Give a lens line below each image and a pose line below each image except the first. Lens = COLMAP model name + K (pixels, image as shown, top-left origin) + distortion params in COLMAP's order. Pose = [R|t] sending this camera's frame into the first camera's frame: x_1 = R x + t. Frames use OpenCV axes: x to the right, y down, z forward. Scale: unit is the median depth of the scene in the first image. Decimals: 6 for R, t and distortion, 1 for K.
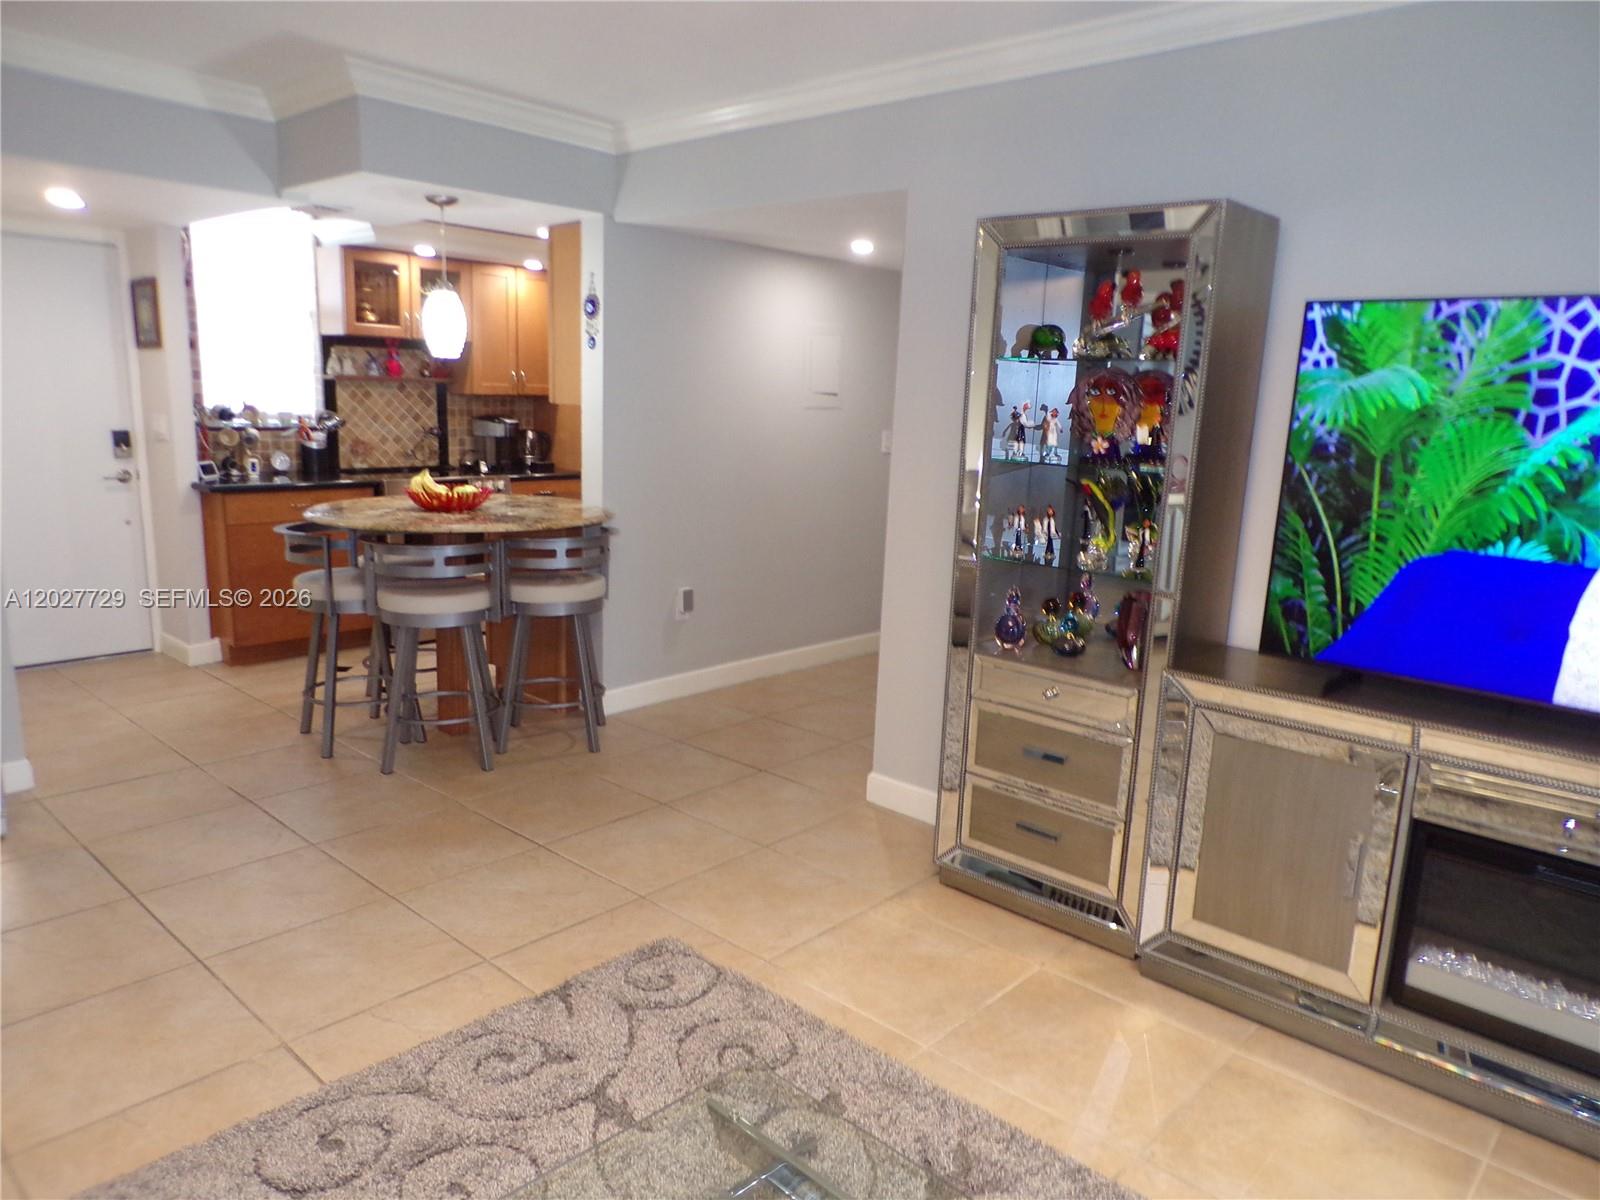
lens RADIAL K [[1076.6, 0, 806.1], [0, 1076.6, 610.1], [0, 0, 1]] dist [-0.009797, 0.012630]
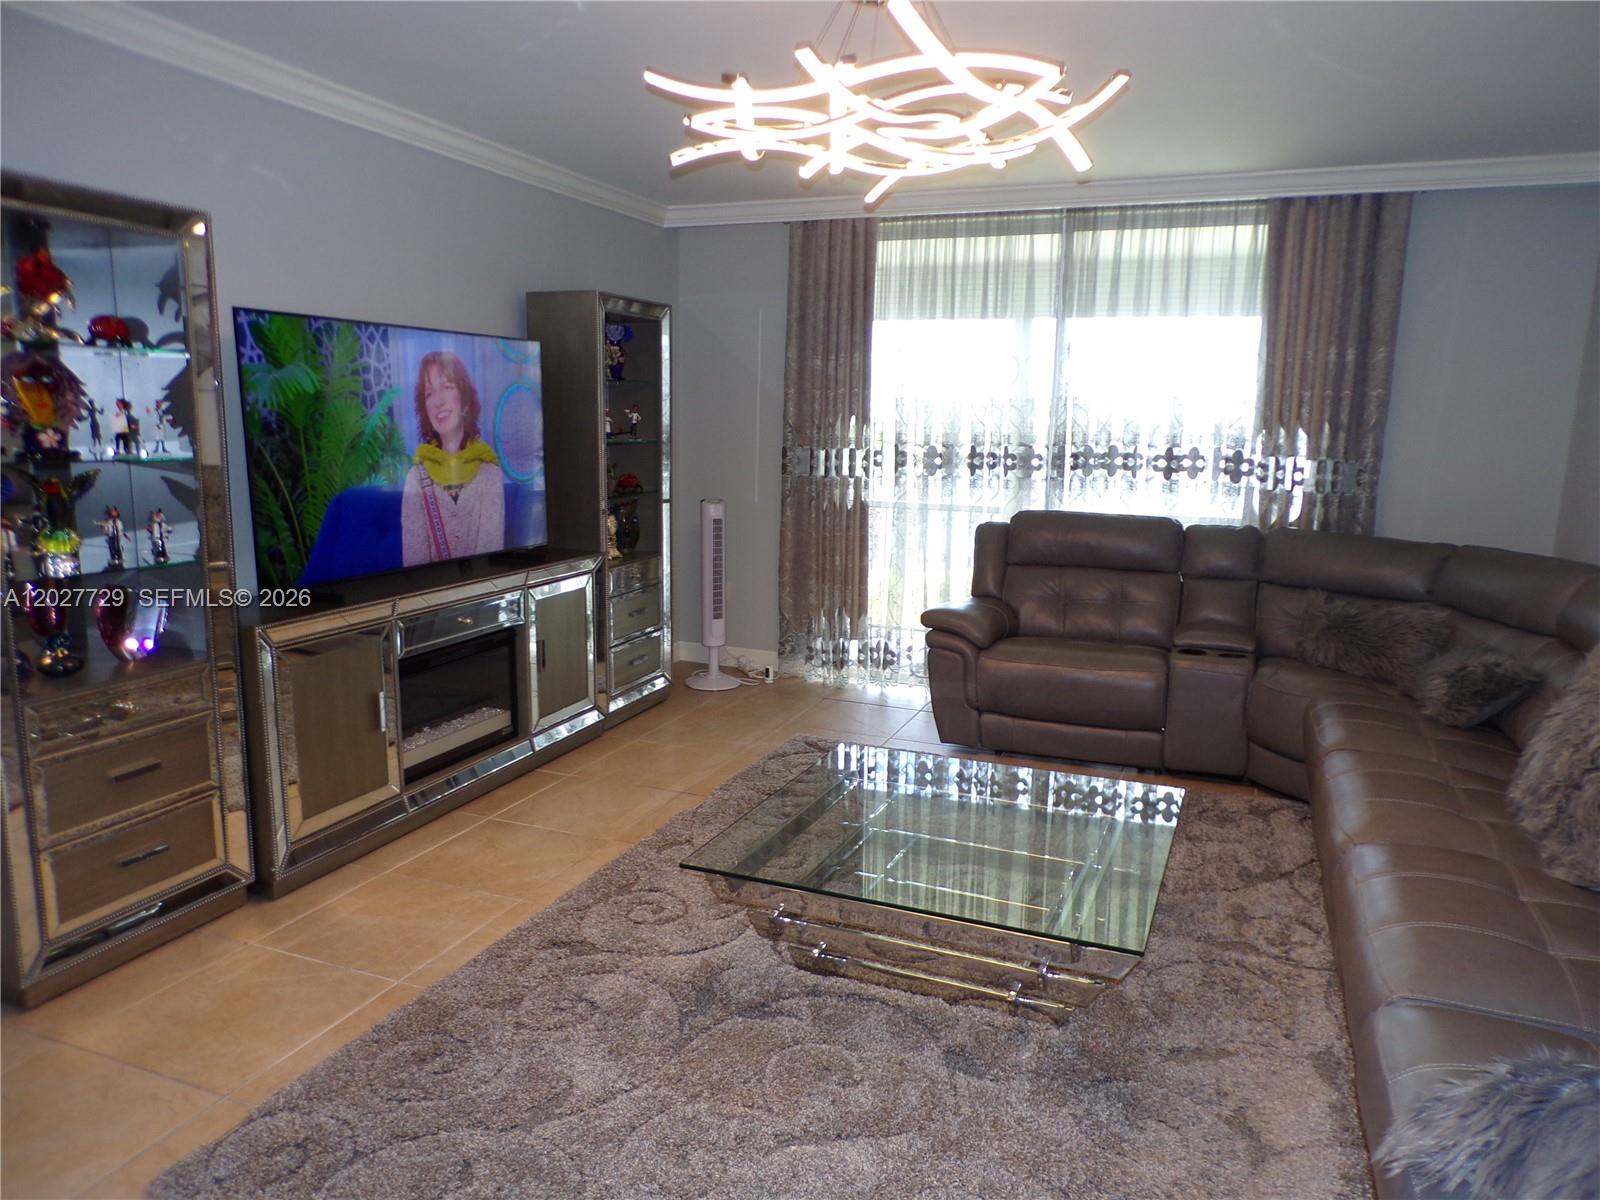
lens RADIAL K [[1076.6, 0, 801.1], [0, 1076.6, 609.3], [0, 0, 1]] dist [-0.009797, 0.012630]
pose [[-0.347138, -0.208475, 0.914349, -0.440081], [0.162637, 0.946823, 0.277625, -0.089920], [-0.923604, 0.245081, -0.294772, 0.388583]]
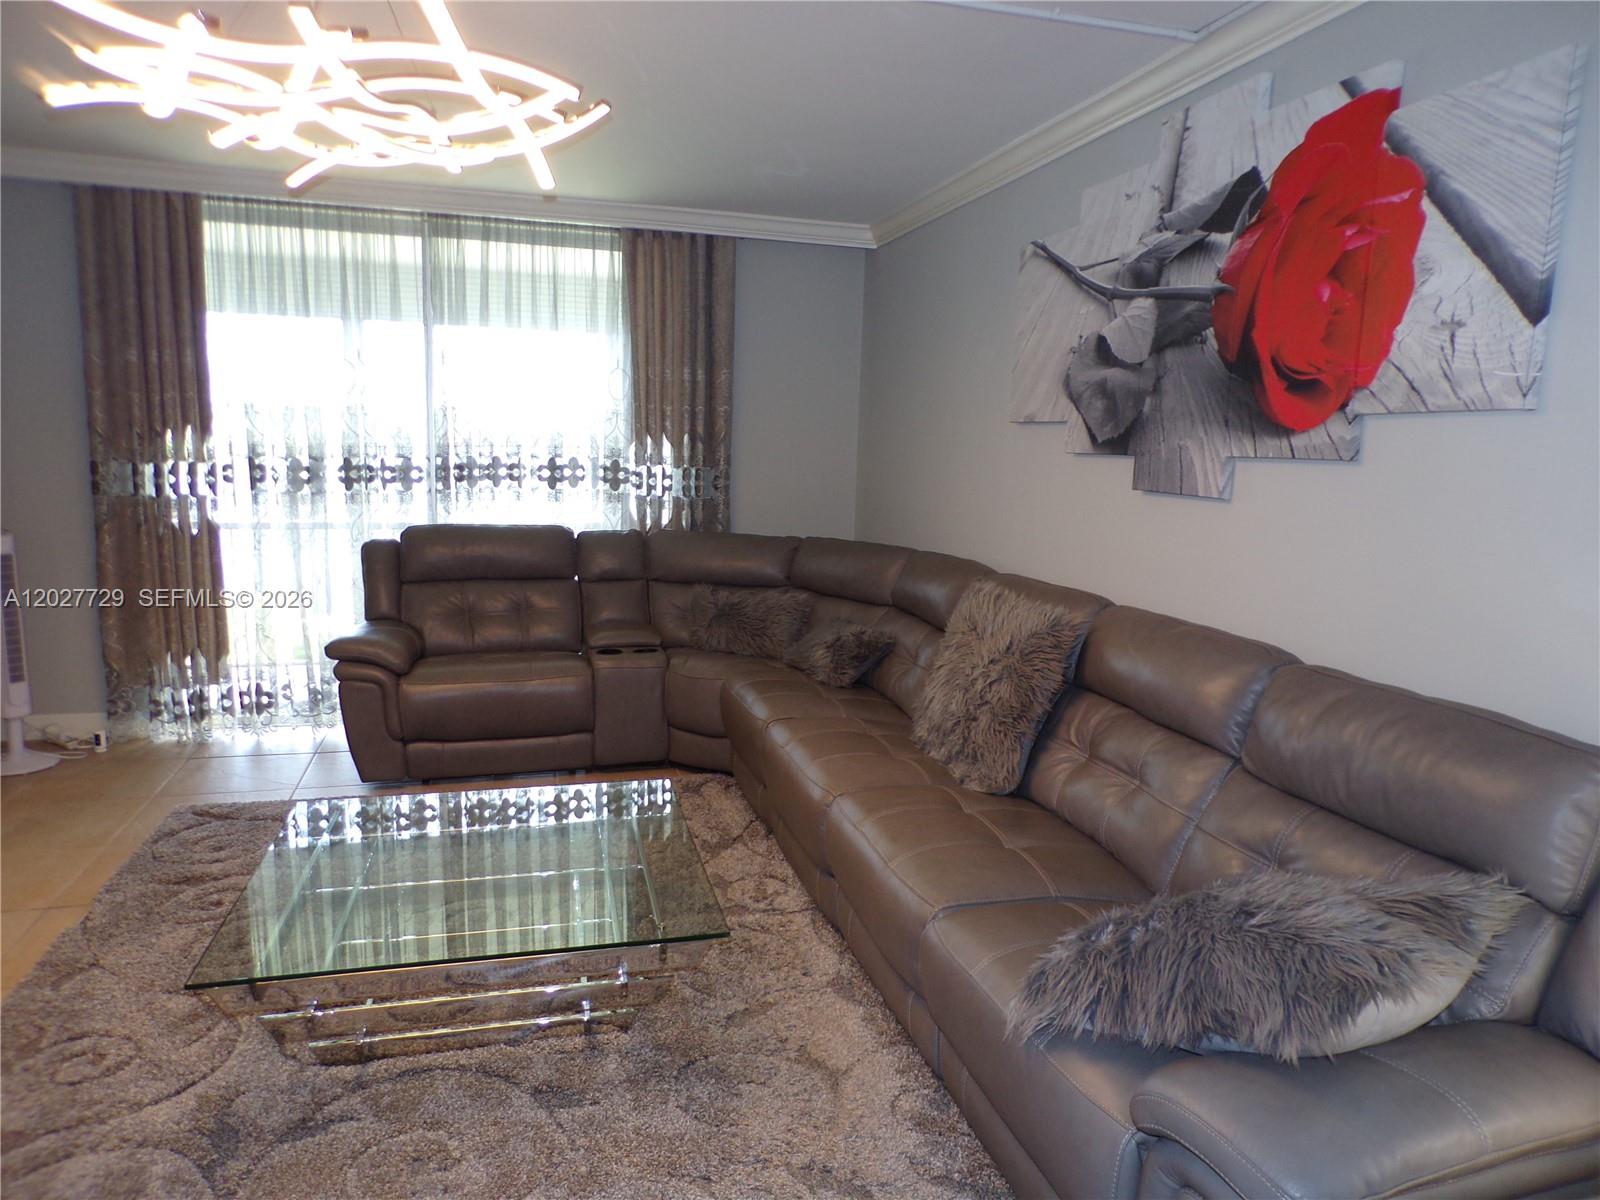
lens RADIAL K [[1076.6, 0, 813.9], [0, 1076.6, 609.9], [0, 0, 1]] dist [-0.009797, 0.012630]
pose [[-0.844681, -0.141810, 0.516143, -0.383226], [0.053703, 0.936950, 0.345313, -0.103886], [-0.532568, 0.319398, -0.783808, 0.456183]]
